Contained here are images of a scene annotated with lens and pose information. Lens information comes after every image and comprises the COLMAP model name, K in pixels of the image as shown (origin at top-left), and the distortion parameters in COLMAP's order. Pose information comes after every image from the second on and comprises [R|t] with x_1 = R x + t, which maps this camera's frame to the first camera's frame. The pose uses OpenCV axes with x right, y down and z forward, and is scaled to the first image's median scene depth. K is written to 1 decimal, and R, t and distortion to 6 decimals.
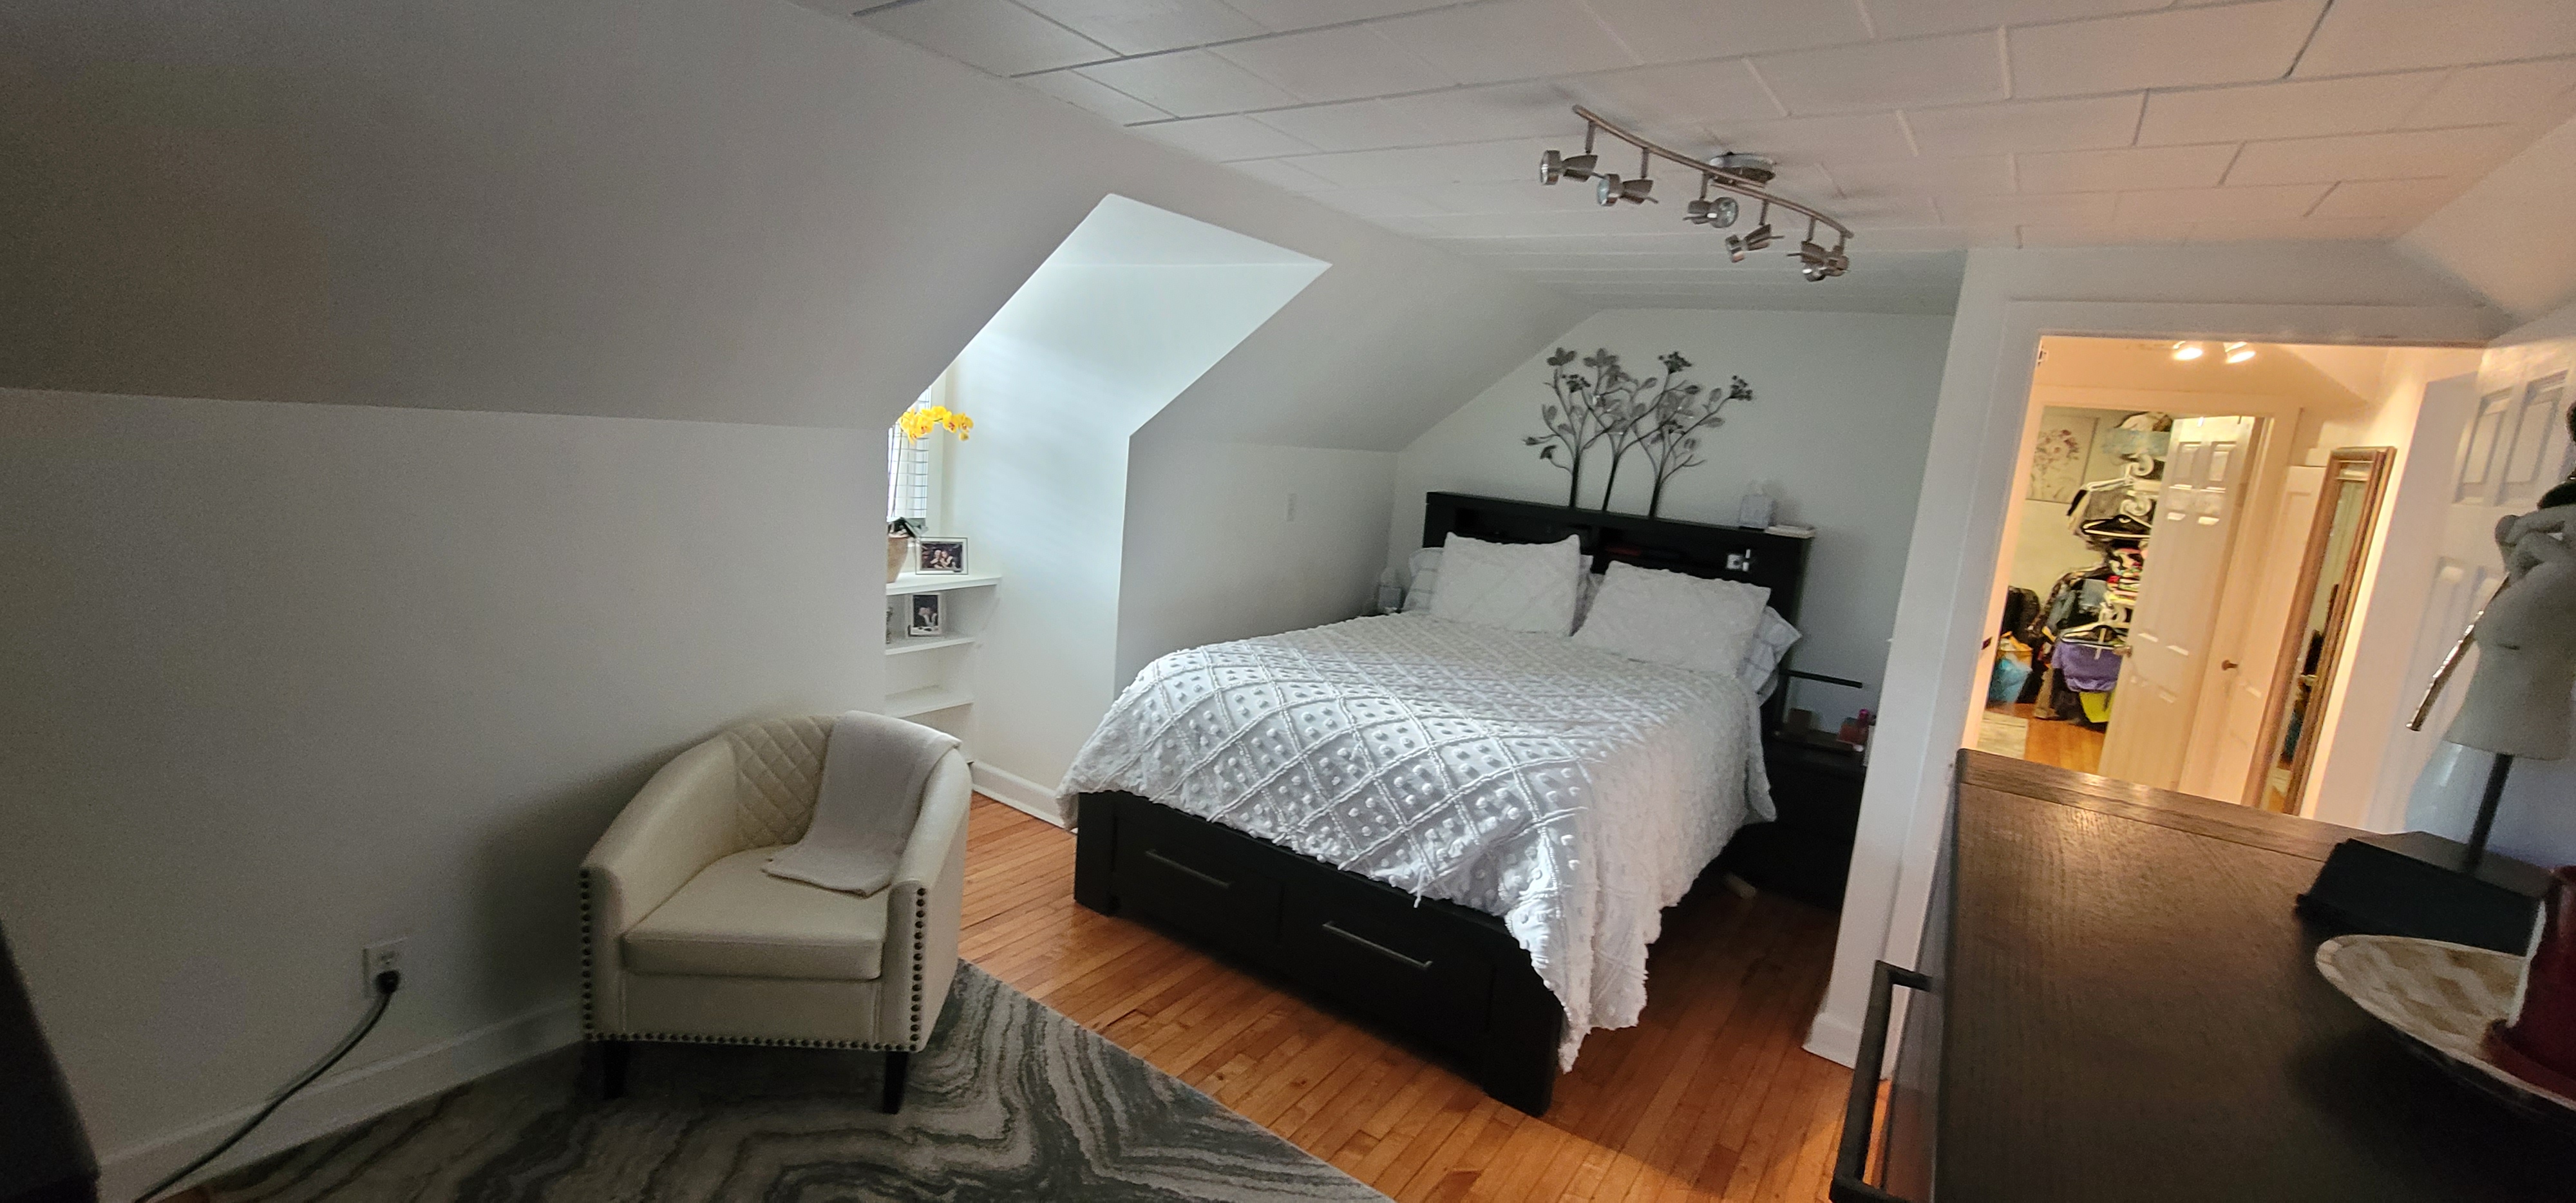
lens RADIAL K [[1065.2, 0, 1282.2], [0, 1065.2, 597.0], [0, 0, 1]] dist [0.000904, 0.000845]
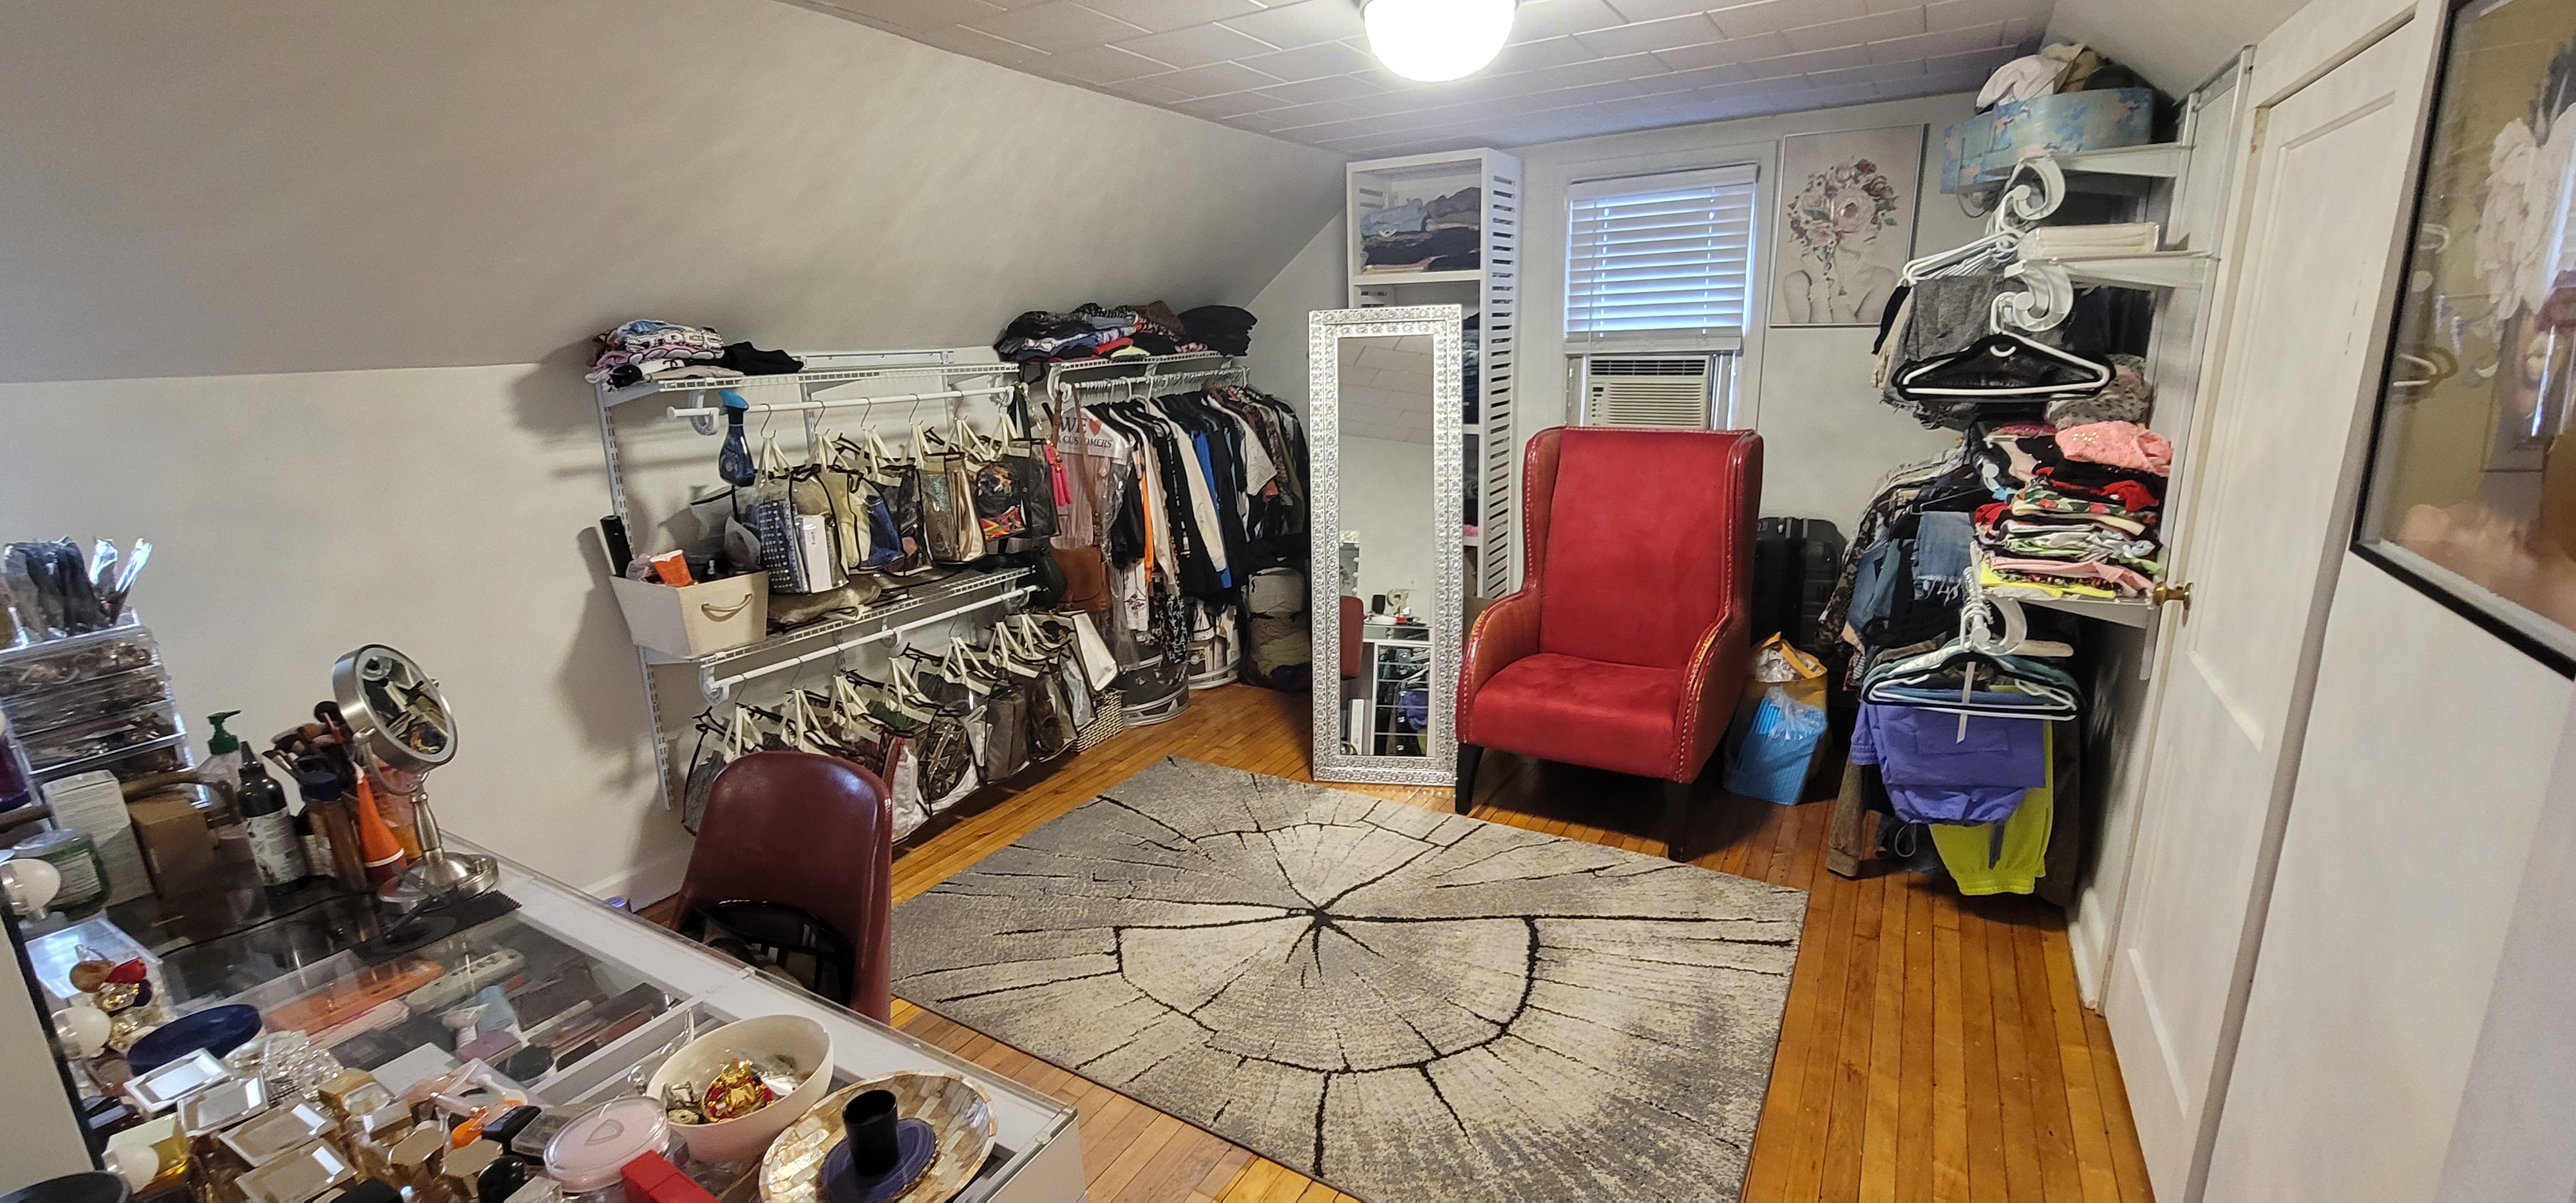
lens RADIAL K [[1065.2, 0, 1292.3], [0, 1065.2, 602.9], [0, 0, 1]] dist [0.000904, 0.000845]
pose [[0.988323, -0.135533, 0.069631, 0.677839], [0.129700, 0.988123, 0.082410, -0.063736], [-0.079973, -0.072416, 0.994163, 0.860865]]
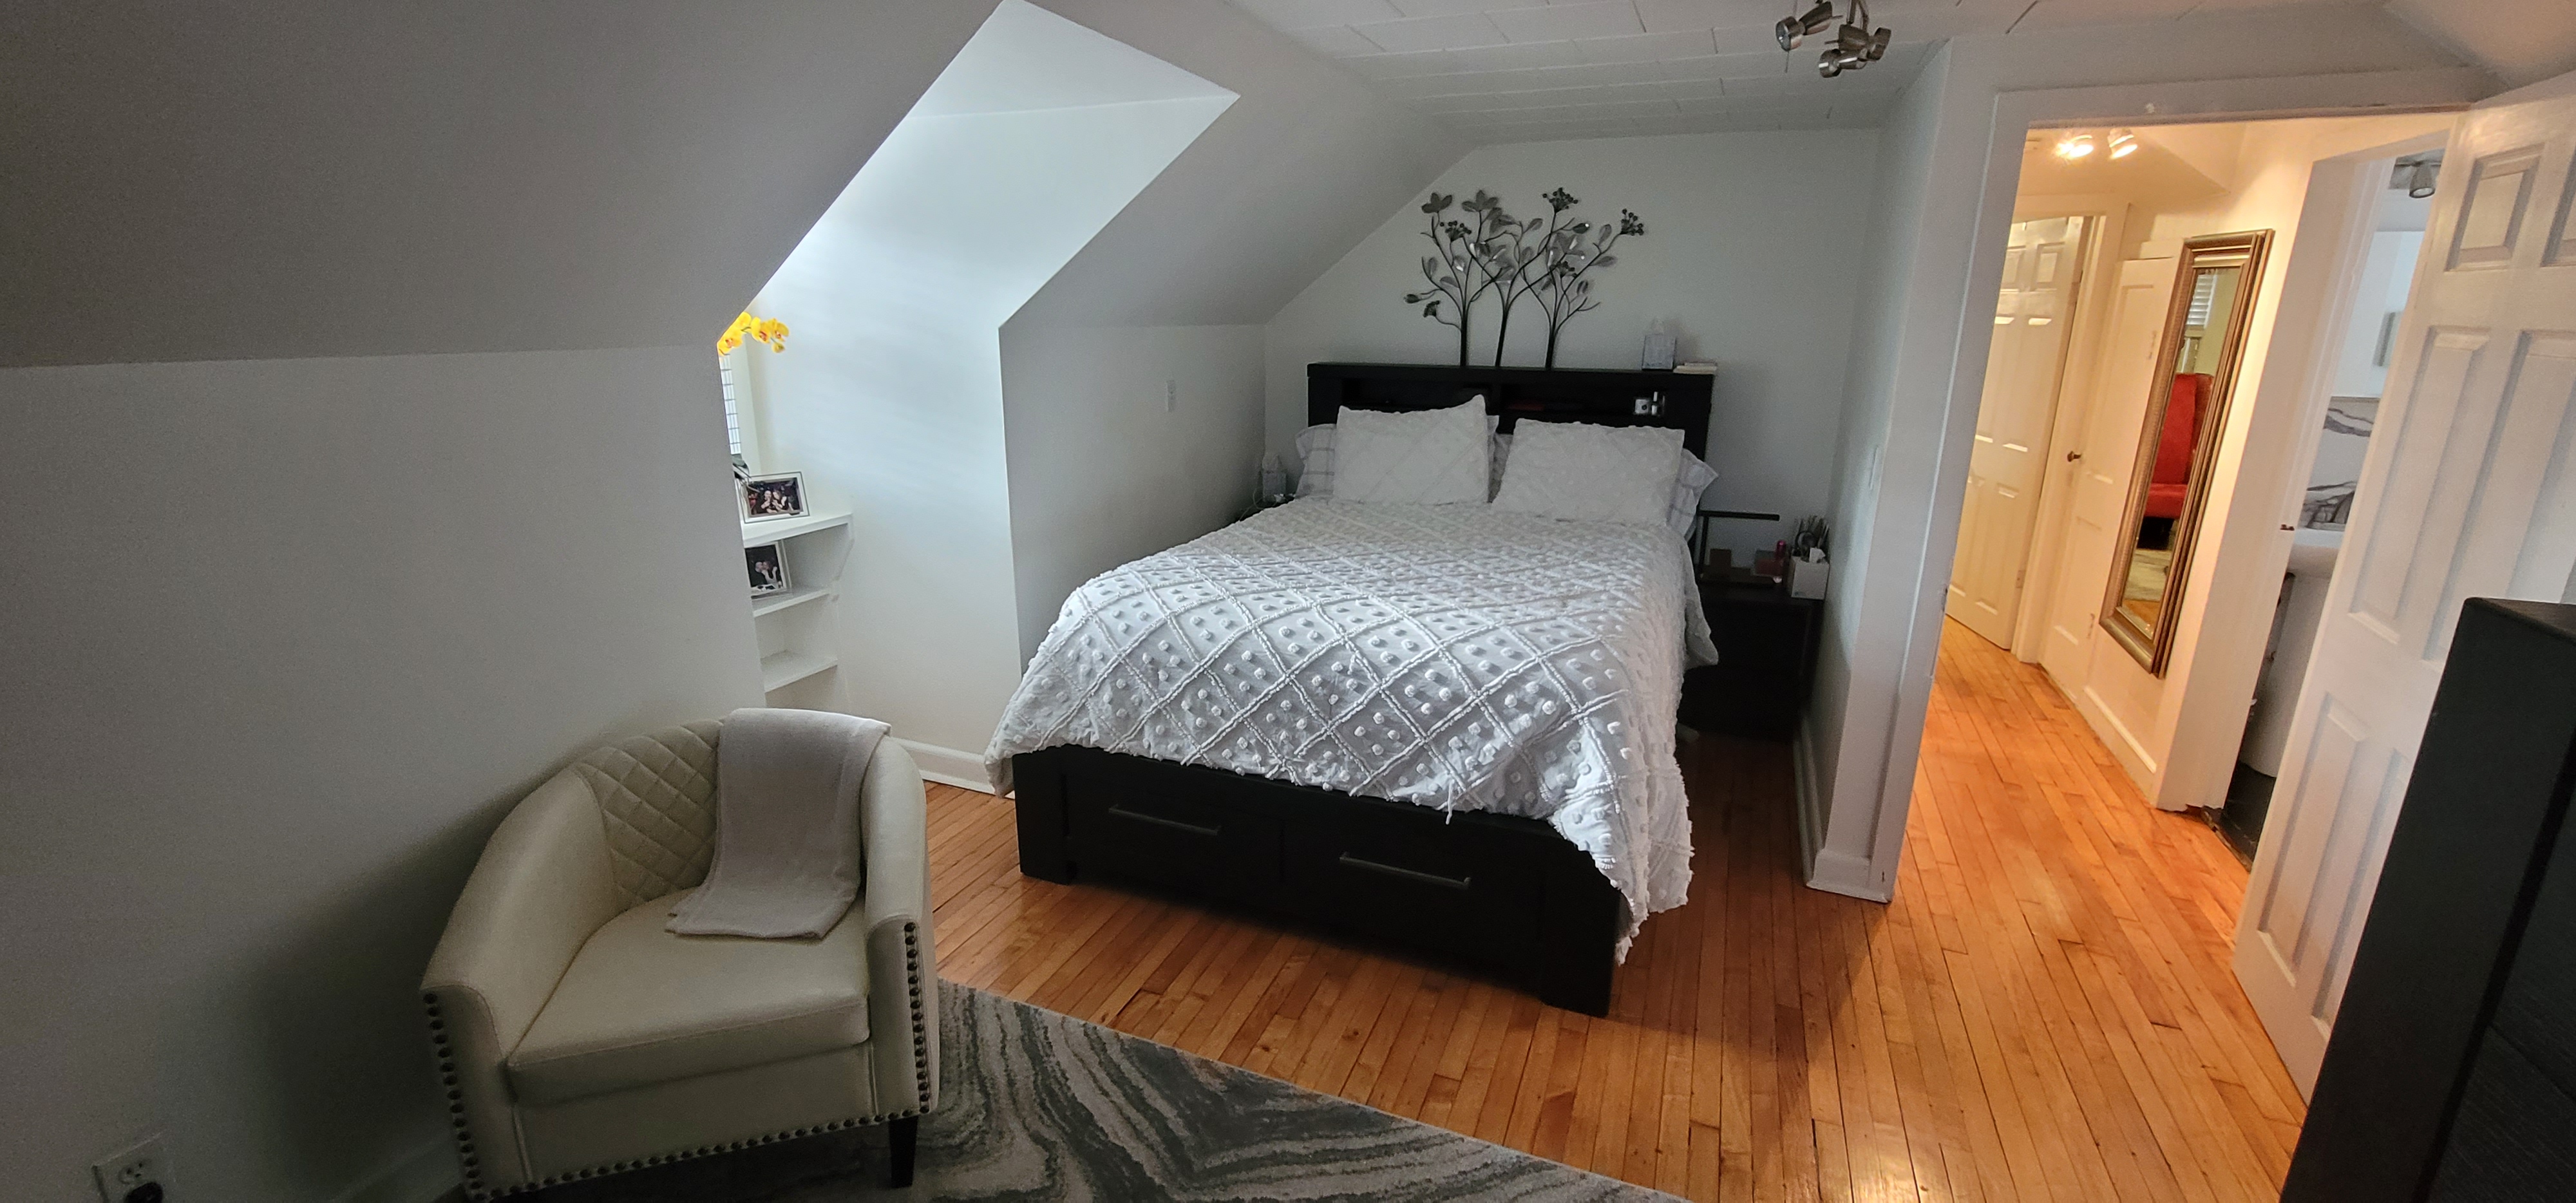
lens RADIAL K [[1065.2, 0, 1286.9], [0, 1065.2, 597.8], [0, 0, 1]] dist [0.000904, 0.000845]
pose [[0.971938, -0.136578, 0.191529, -0.120502], [0.114897, 0.986089, 0.120115, -0.017925], [-0.205270, -0.094738, 0.974109, 0.126635]]
